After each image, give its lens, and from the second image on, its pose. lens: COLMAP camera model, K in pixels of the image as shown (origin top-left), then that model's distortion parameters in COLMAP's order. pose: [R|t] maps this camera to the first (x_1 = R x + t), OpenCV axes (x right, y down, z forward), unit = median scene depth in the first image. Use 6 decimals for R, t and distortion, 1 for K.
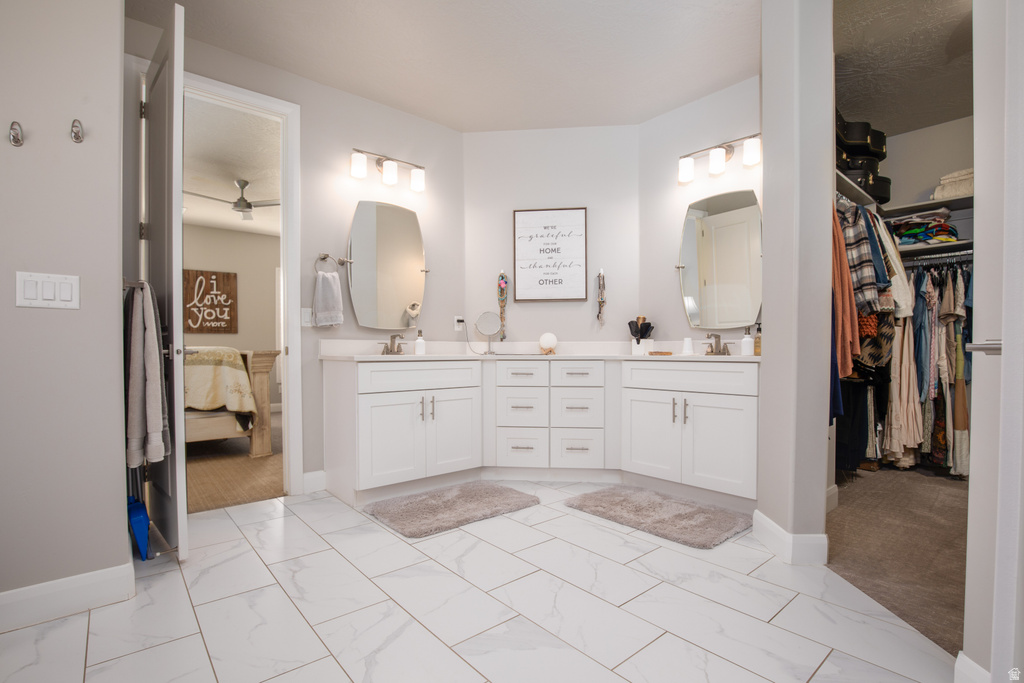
lens RADIAL K [[476.8, 0, 516.4], [0, 476.8, 348.3], [0, 0, 1]] dist [-0.031068, 0.000331]
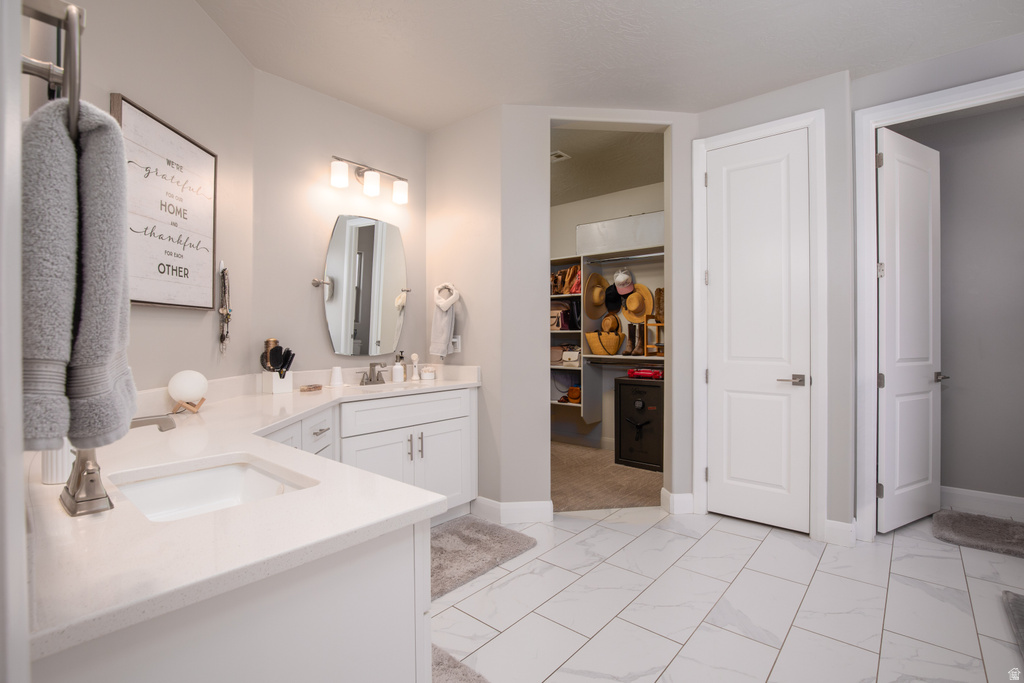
lens RADIAL K [[474.9, 0, 522.0], [0, 474.9, 337.8], [0, 0, 1]] dist [-0.027127, 0.000706]
pose [[-0.126035, 0.000433, 0.992026, -0.492254], [0.011686, 0.999931, 0.001048, -0.065355], [-0.991957, 0.011725, -0.126031, 0.716488]]
